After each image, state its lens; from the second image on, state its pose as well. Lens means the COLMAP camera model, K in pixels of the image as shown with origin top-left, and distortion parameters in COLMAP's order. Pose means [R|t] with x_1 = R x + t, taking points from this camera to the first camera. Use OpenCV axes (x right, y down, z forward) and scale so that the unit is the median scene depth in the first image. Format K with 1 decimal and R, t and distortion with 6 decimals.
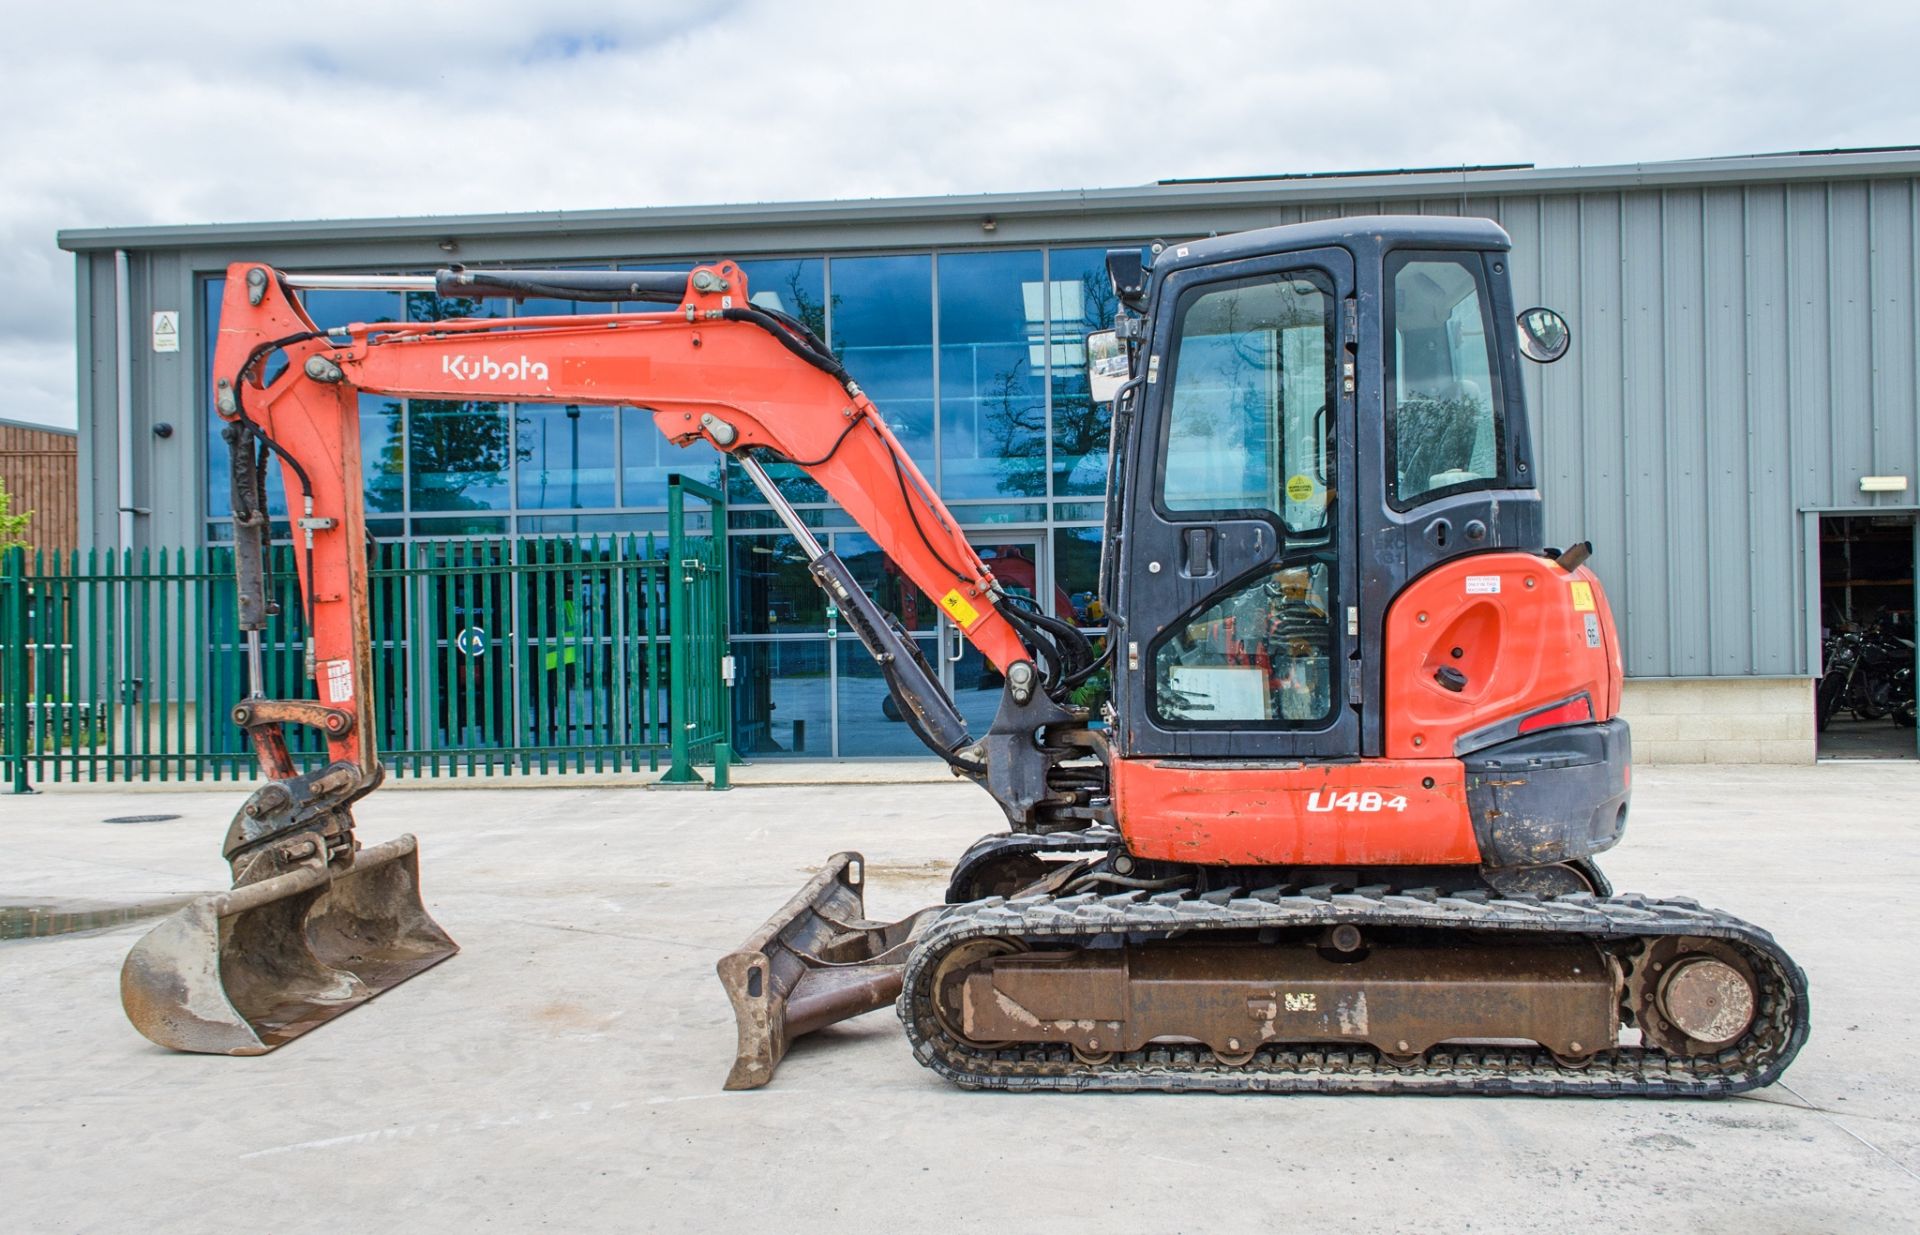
lens RADIAL K [[1563.7, 0, 967.8], [0, 1563.7, 609.2], [0, 0, 1]] dist [0.028224, -0.003195]
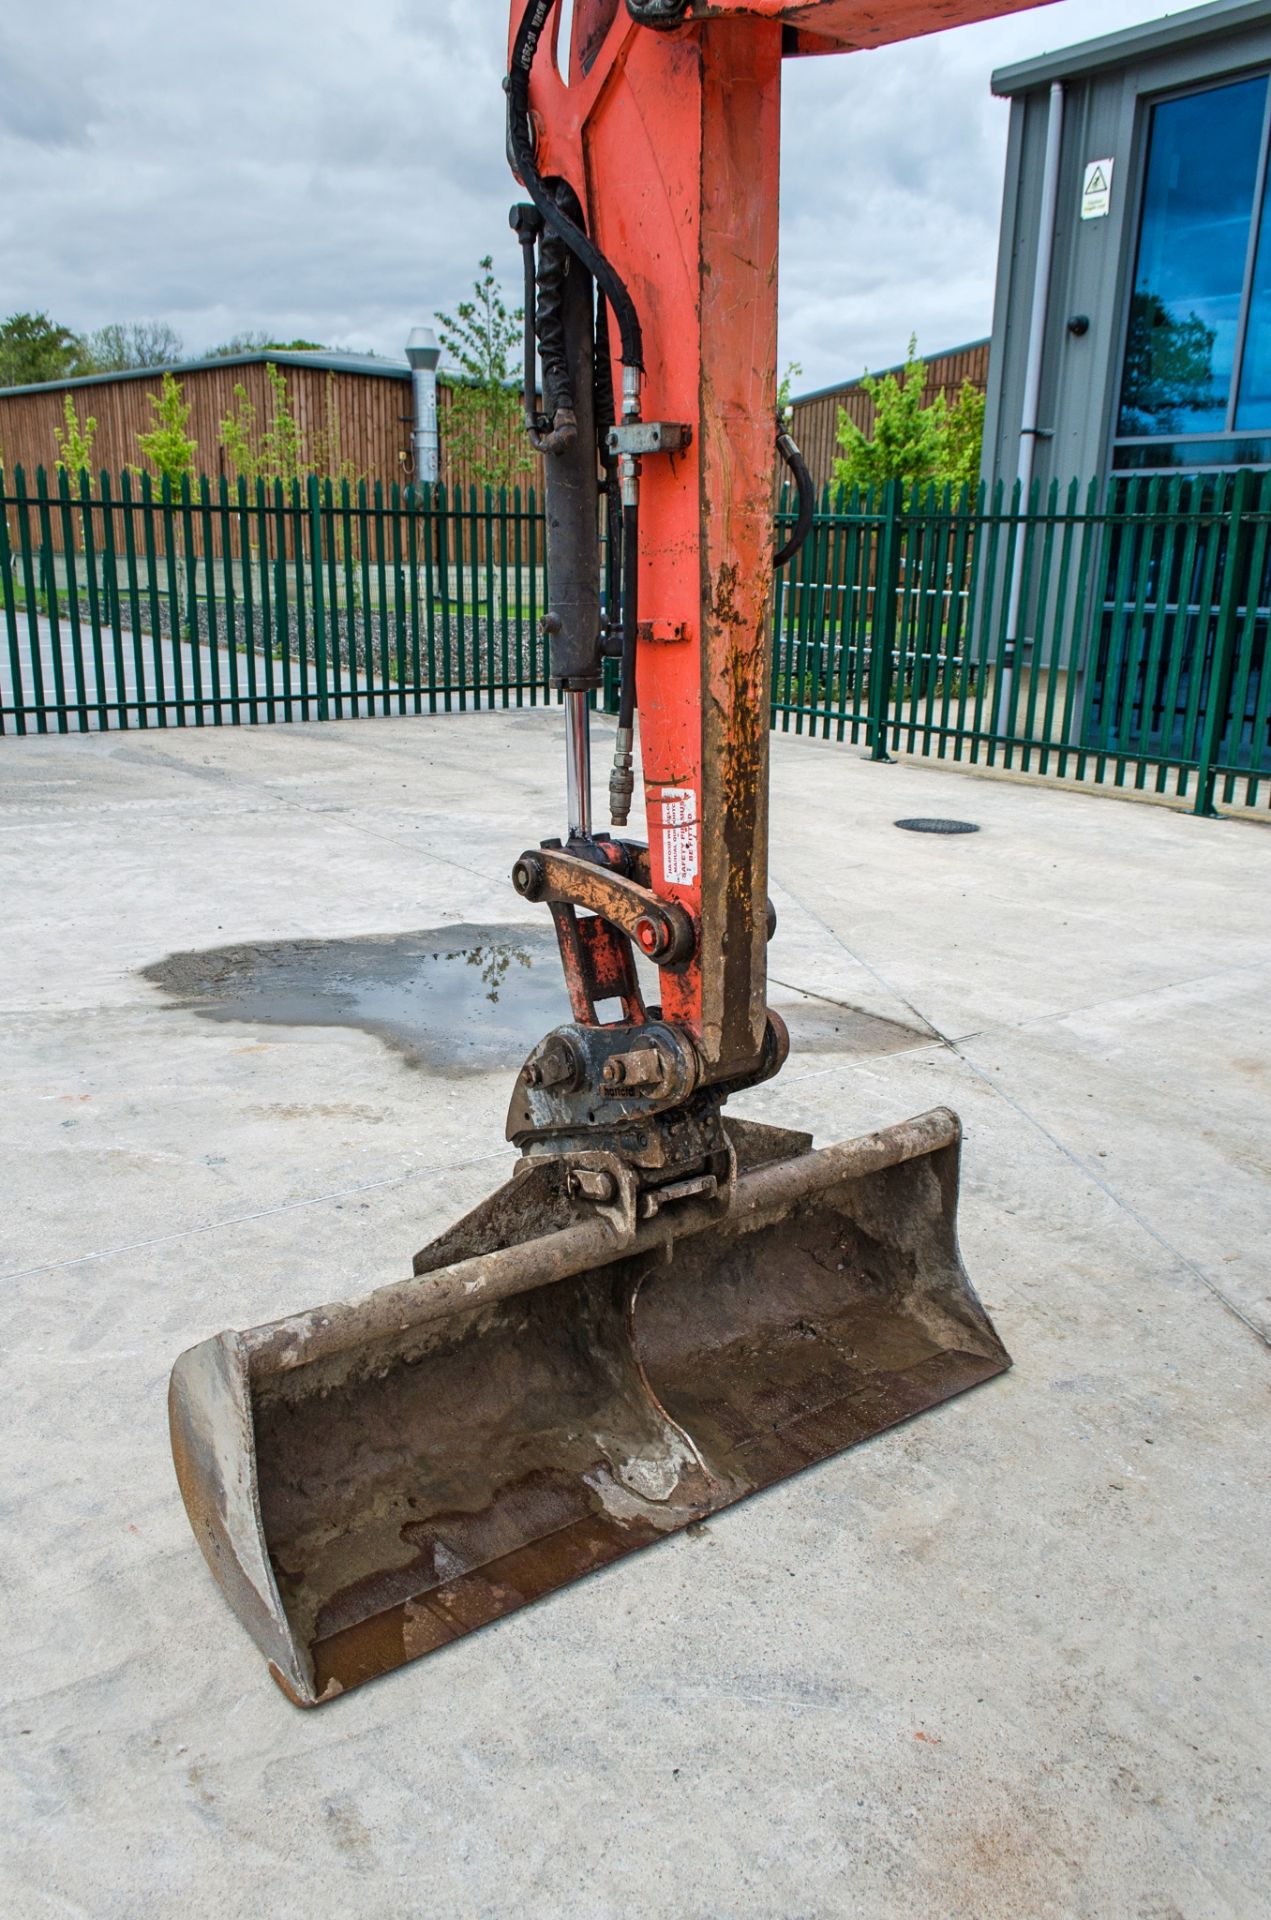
lens RADIAL K [[1472.9, 0, 625.5], [0, 1472.9, 967.7], [0, 0, 1]] dist [0.031230, -0.034480]
pose [[0.662027, 0.229187, -0.713578, -0.120852], [-0.019530, 0.957050, 0.289266, -0.034606], [0.749226, -0.177565, 0.638069, 0.737645]]
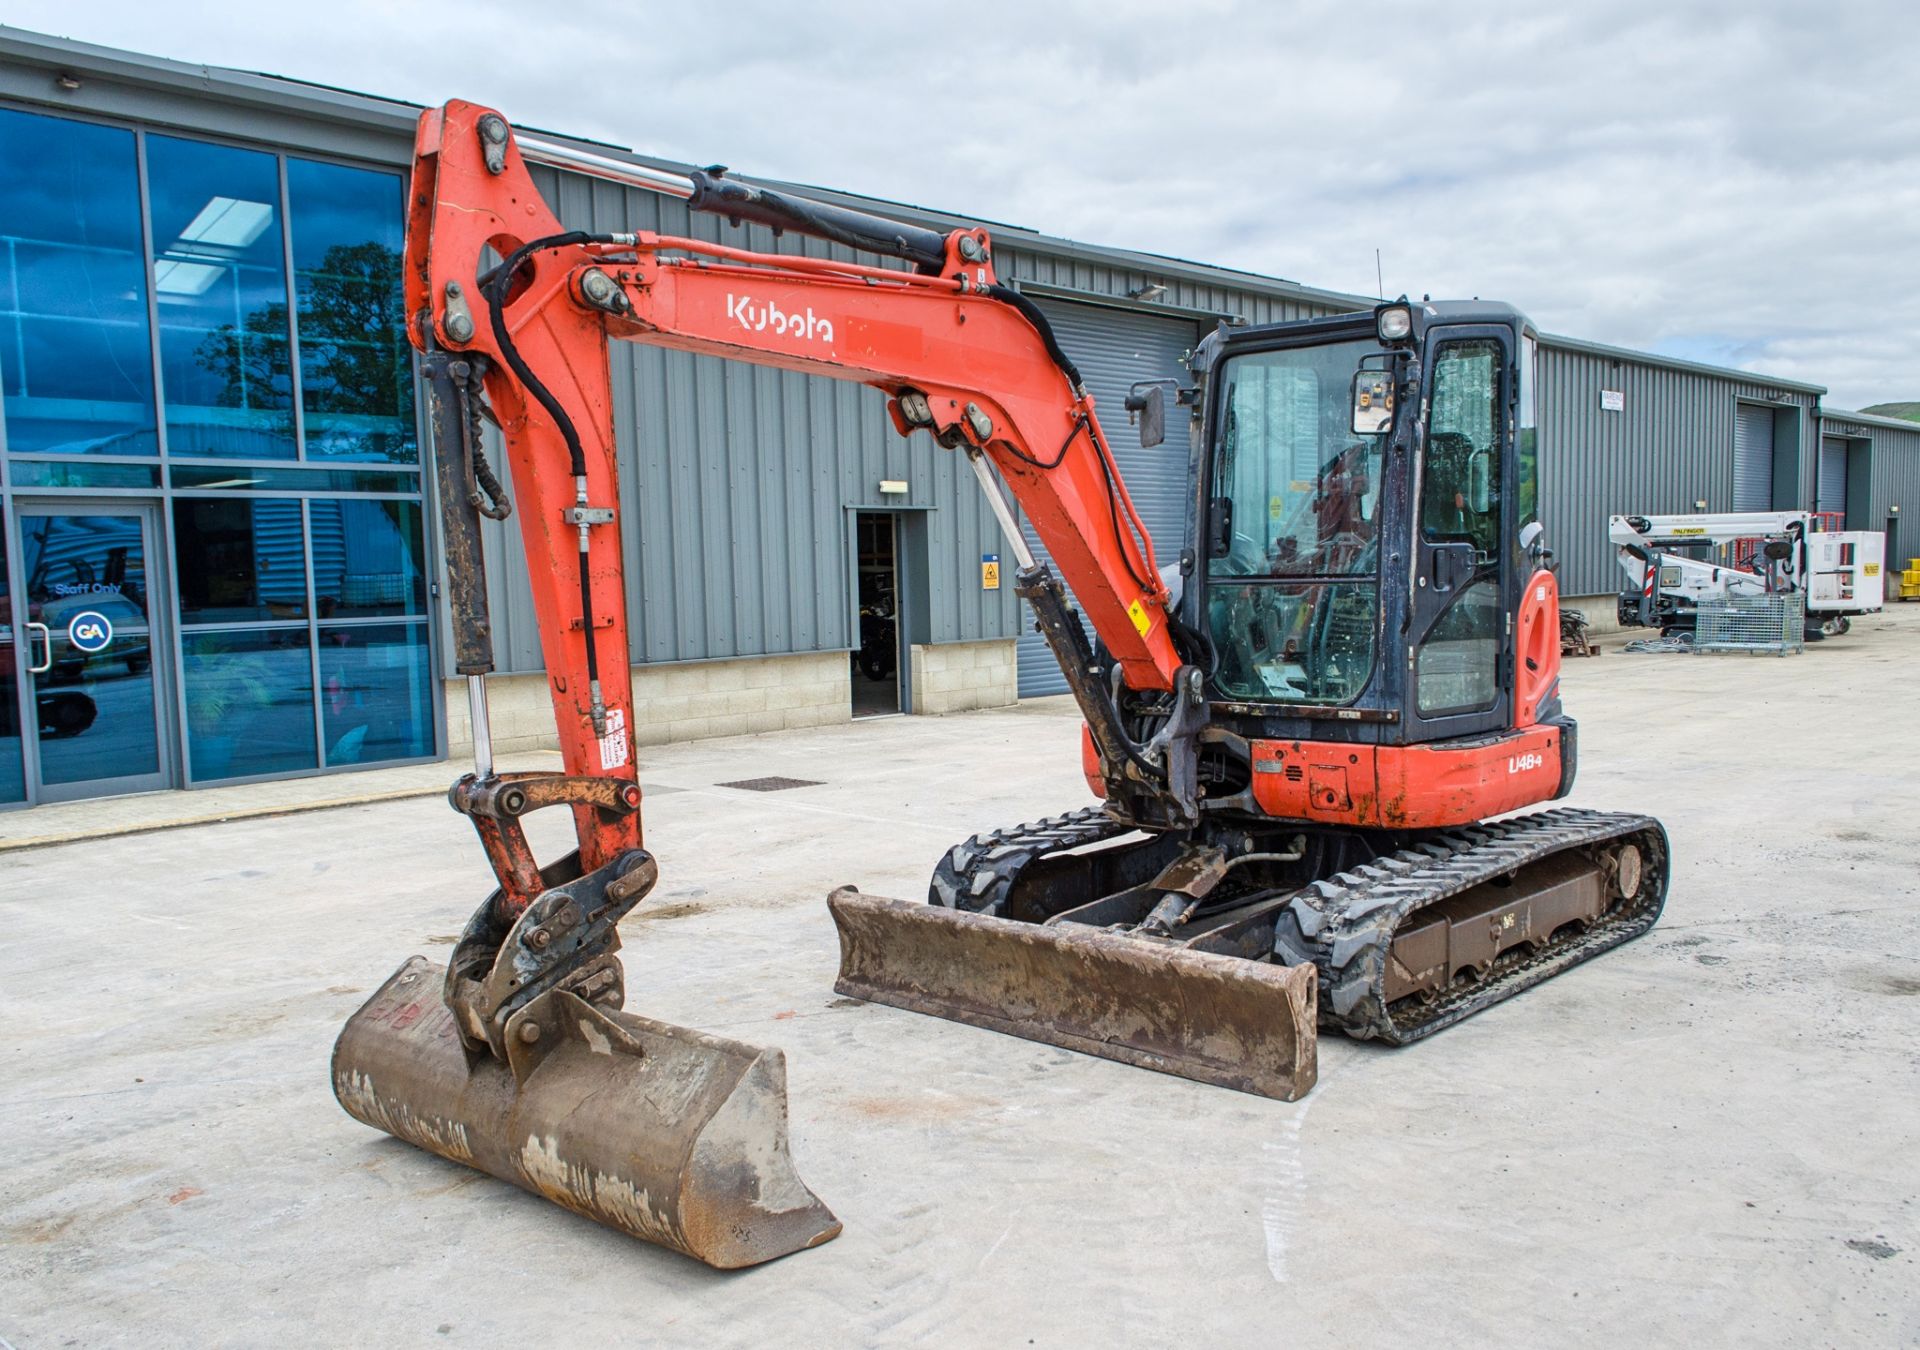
lens RADIAL K [[1631.2, 0, 963.1], [0, 1631.2, 712.4], [0, 0, 1]] dist [0.057779, -0.064803]
pose [[0.620978, -0.068213, 0.780854, -0.885855], [0.004766, 0.996516, 0.083263, -0.027556], [-0.783813, -0.047983, 0.619140, 0.421252]]
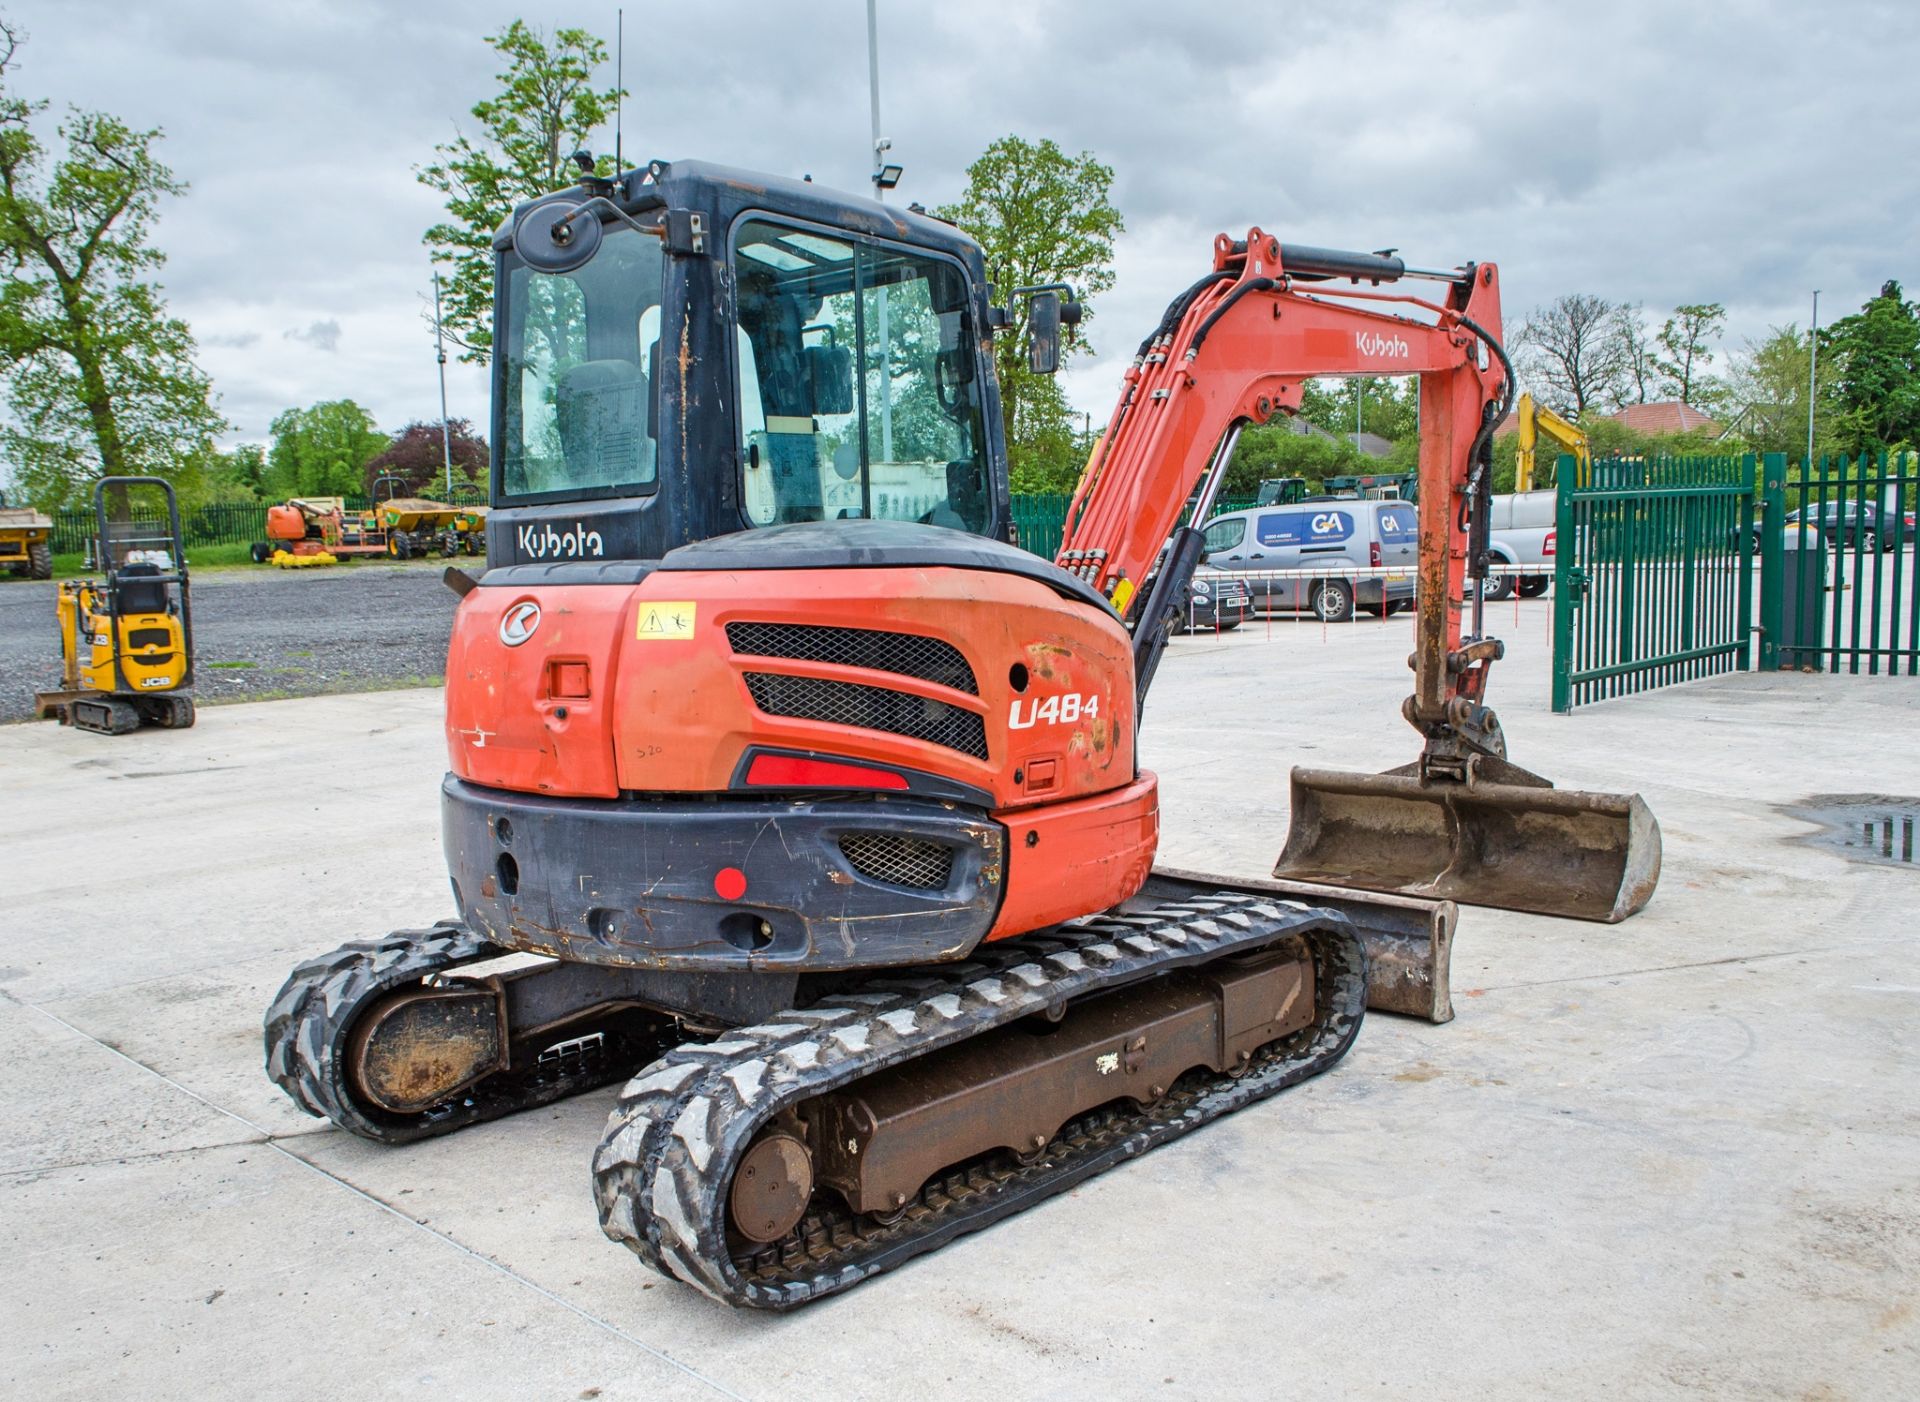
lens RADIAL K [[1675.2, 0, 911.1], [0, 1675.2, 733.6], [0, 0, 1]] dist [0.051682, -0.049583]
pose [[-0.655054, 0.118632, -0.746211, 0.805719], [0.049771, 0.992227, 0.114053, -0.037991], [0.753941, 0.037571, -0.655867, 1.548215]]
